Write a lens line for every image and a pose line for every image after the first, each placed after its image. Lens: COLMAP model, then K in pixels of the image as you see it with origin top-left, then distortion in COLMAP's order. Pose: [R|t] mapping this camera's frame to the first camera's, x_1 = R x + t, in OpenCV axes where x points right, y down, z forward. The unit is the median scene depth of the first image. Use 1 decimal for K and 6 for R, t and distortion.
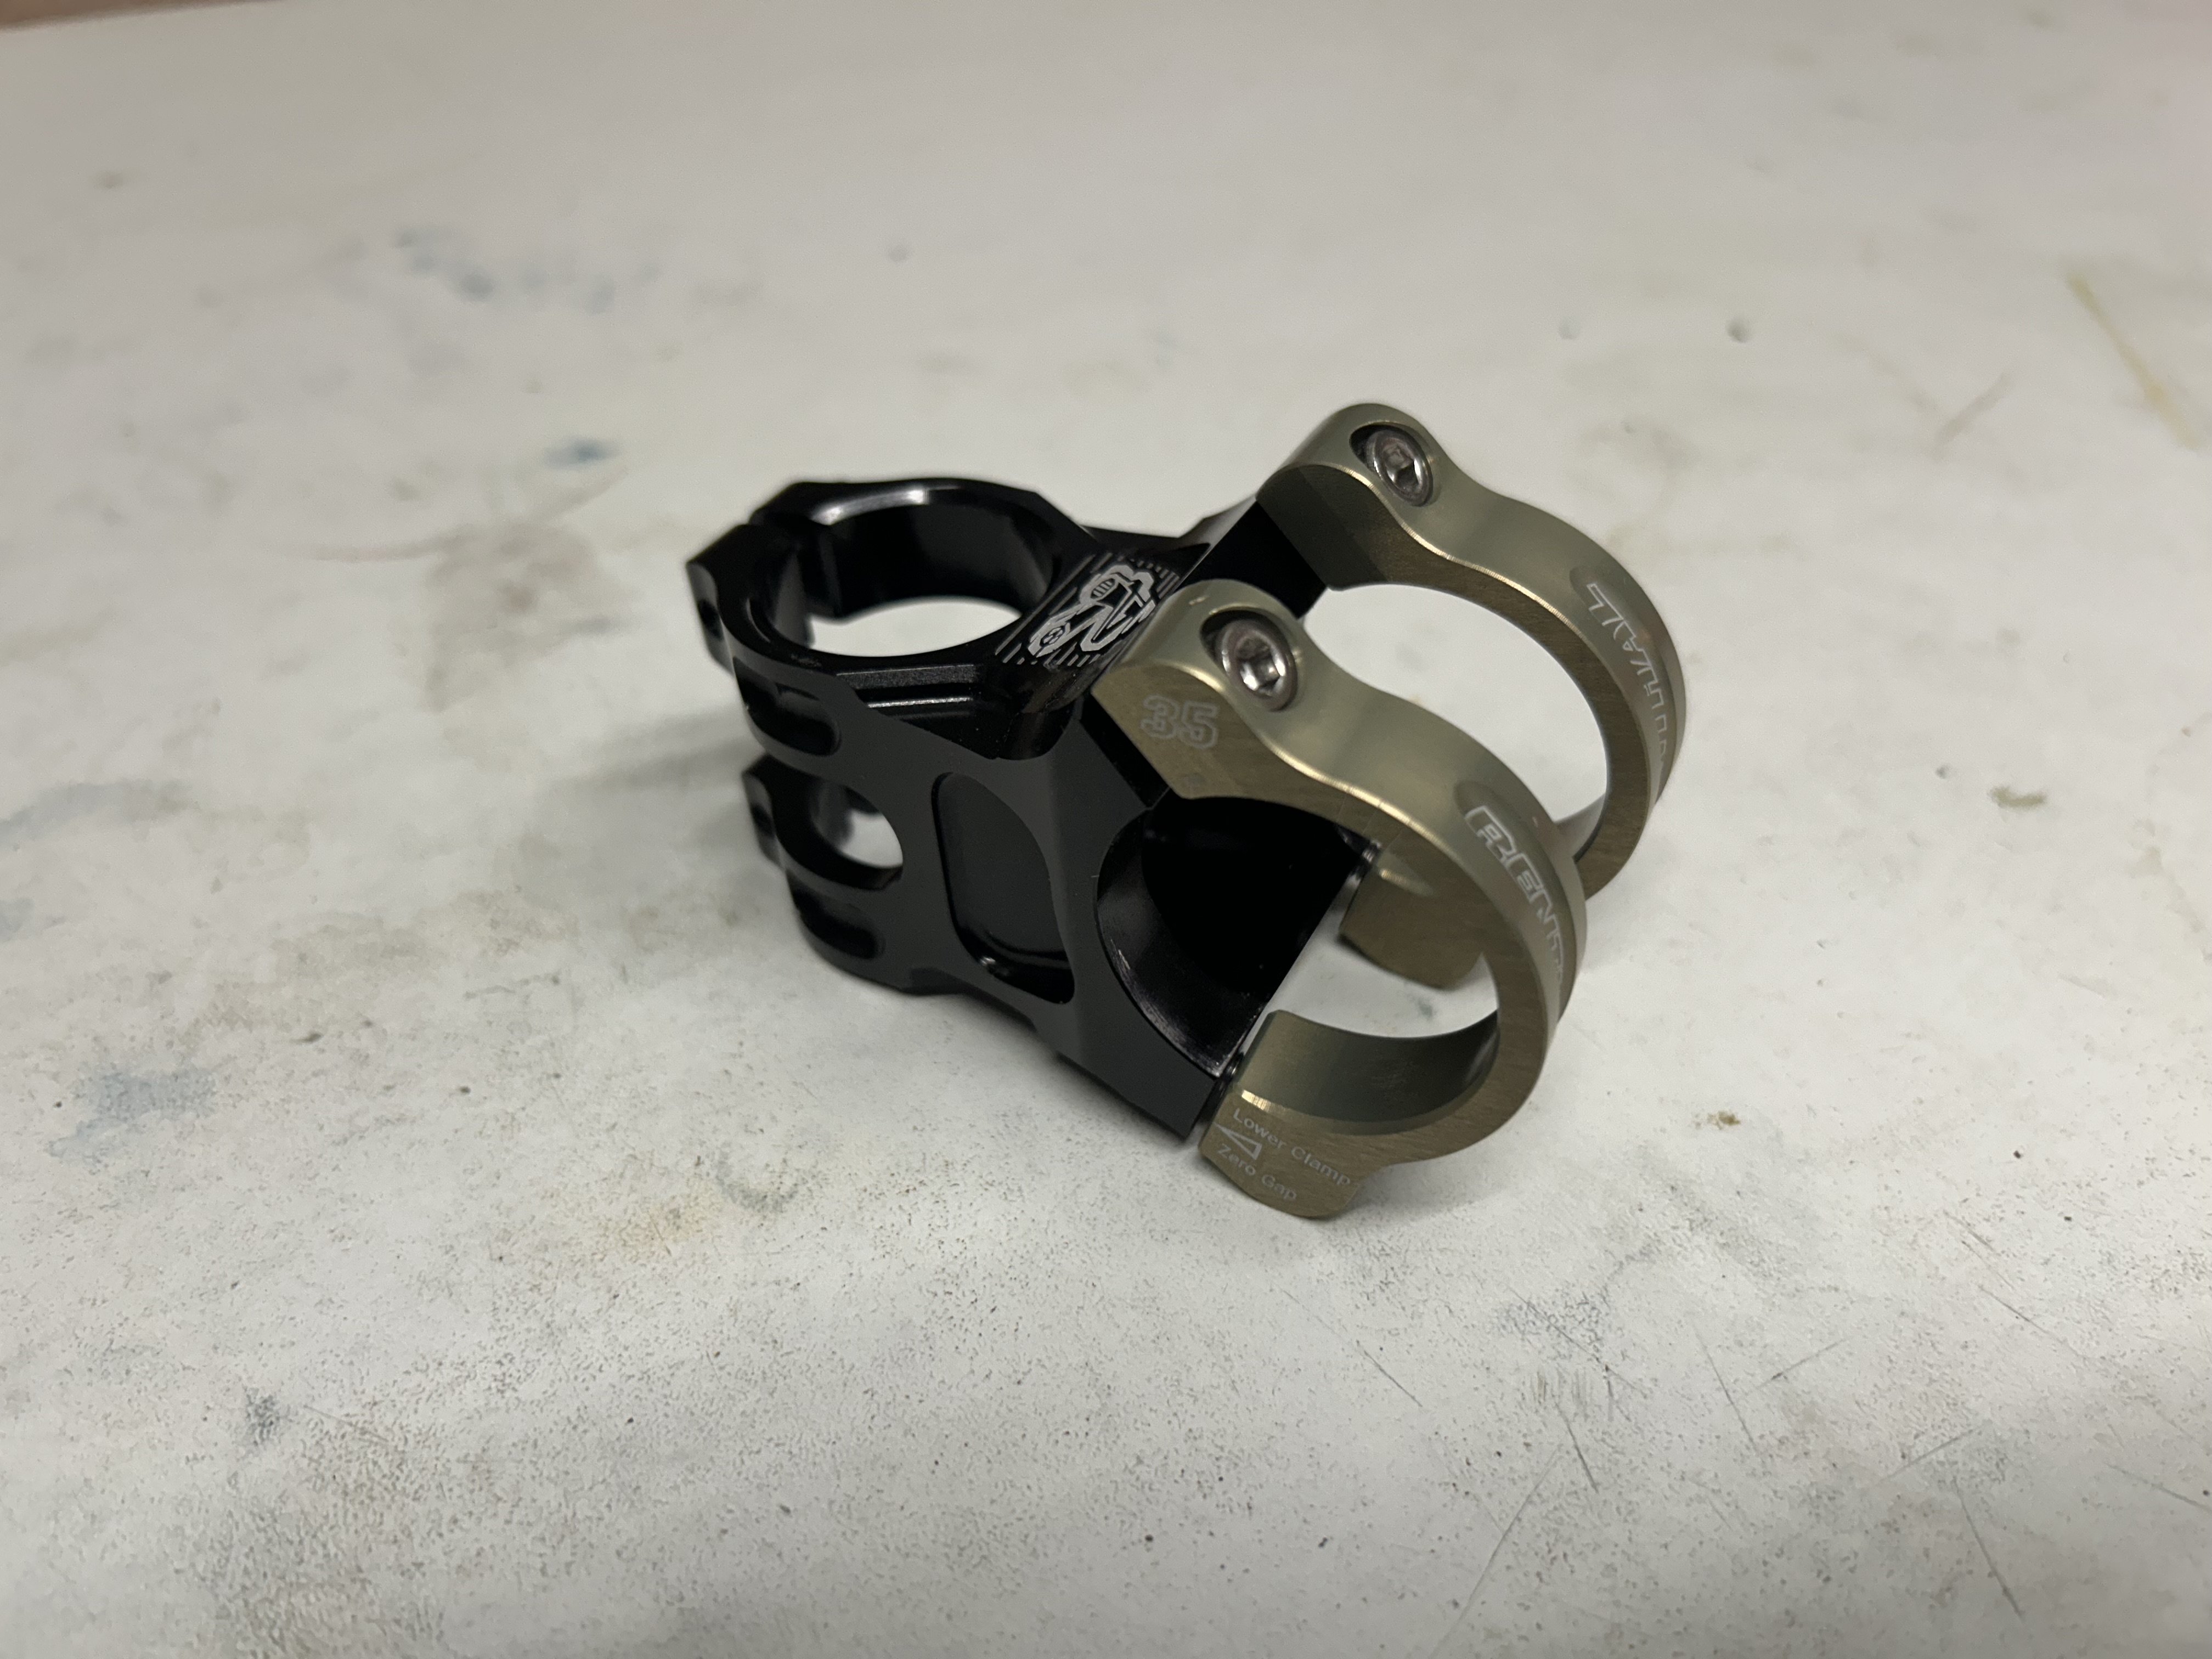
lens RADIAL K [[1722.9, 0, 1120.1], [0, 1722.9, 832.7], [0, 0, 1]] dist [-0.015393, 0.007203]
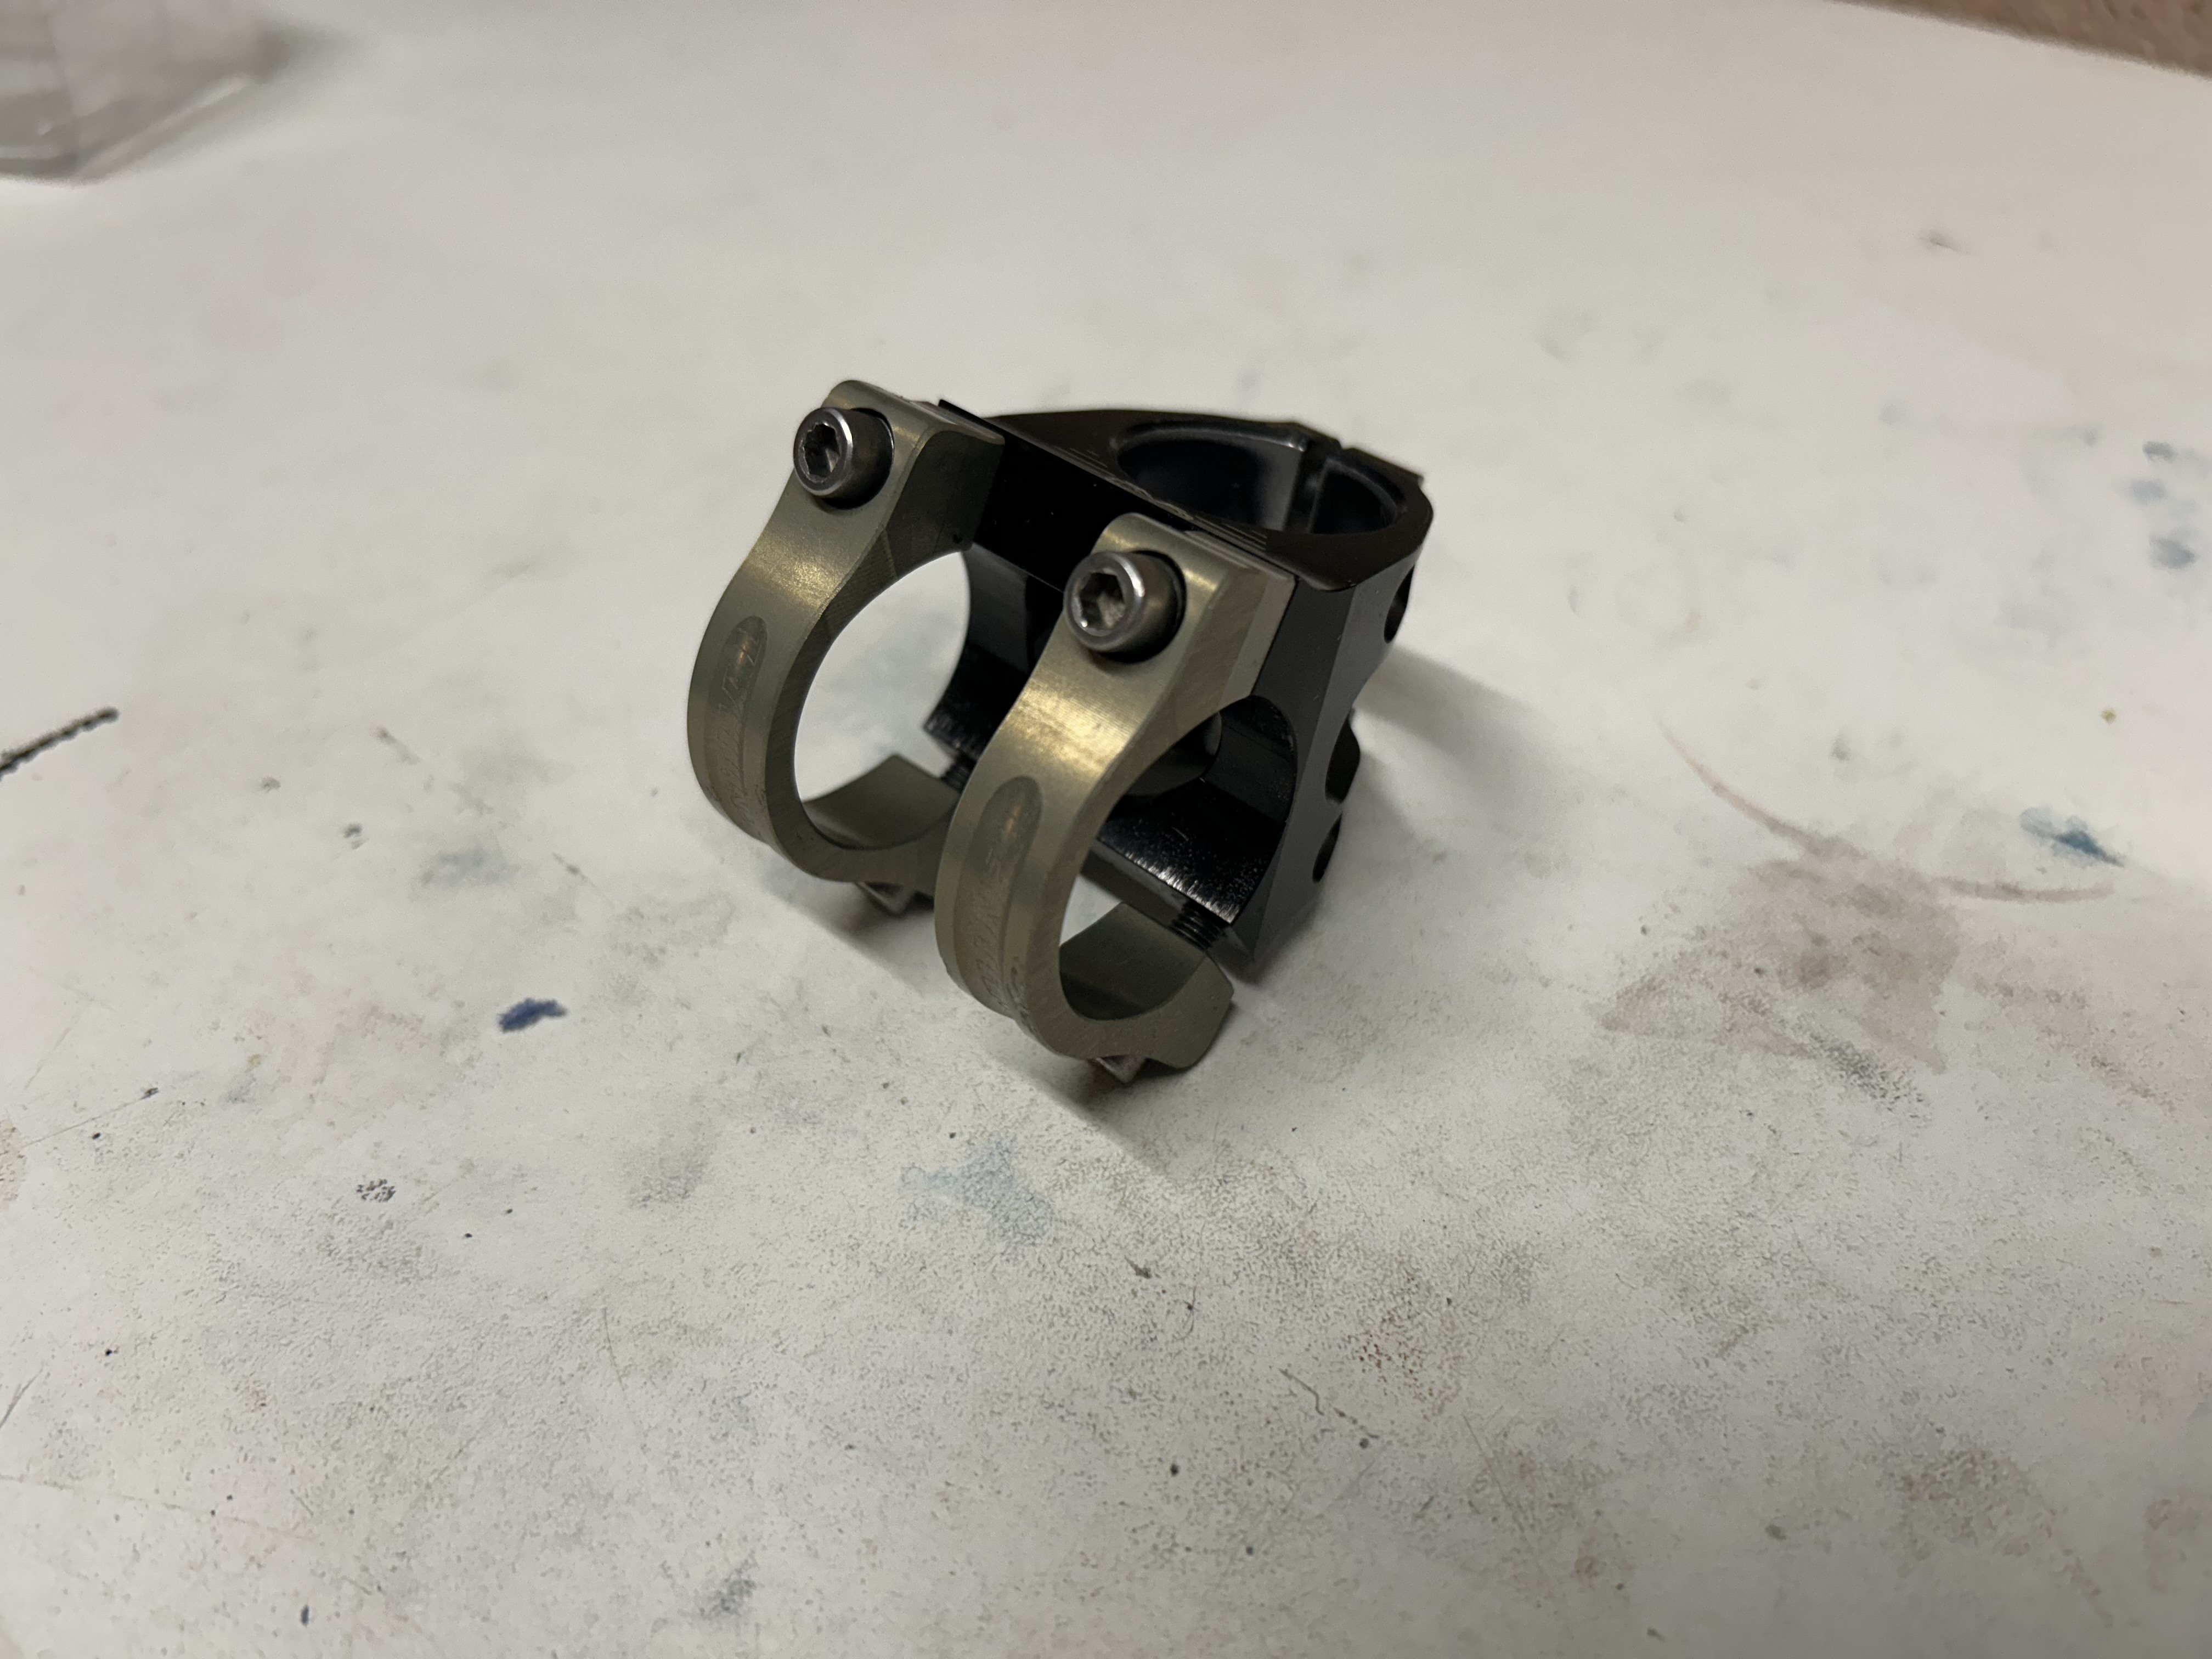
lens RADIAL K [[1722.9, 0, 1092.2], [0, 1722.9, 847.5], [0, 0, 1]] dist [-0.015393, 0.007203]
pose [[0.459508, 0.597148, -0.657470, -0.037867], [-0.577099, 0.763431, 0.290051, -0.313669], [0.675136, 0.246144, 0.695417, 0.349278]]
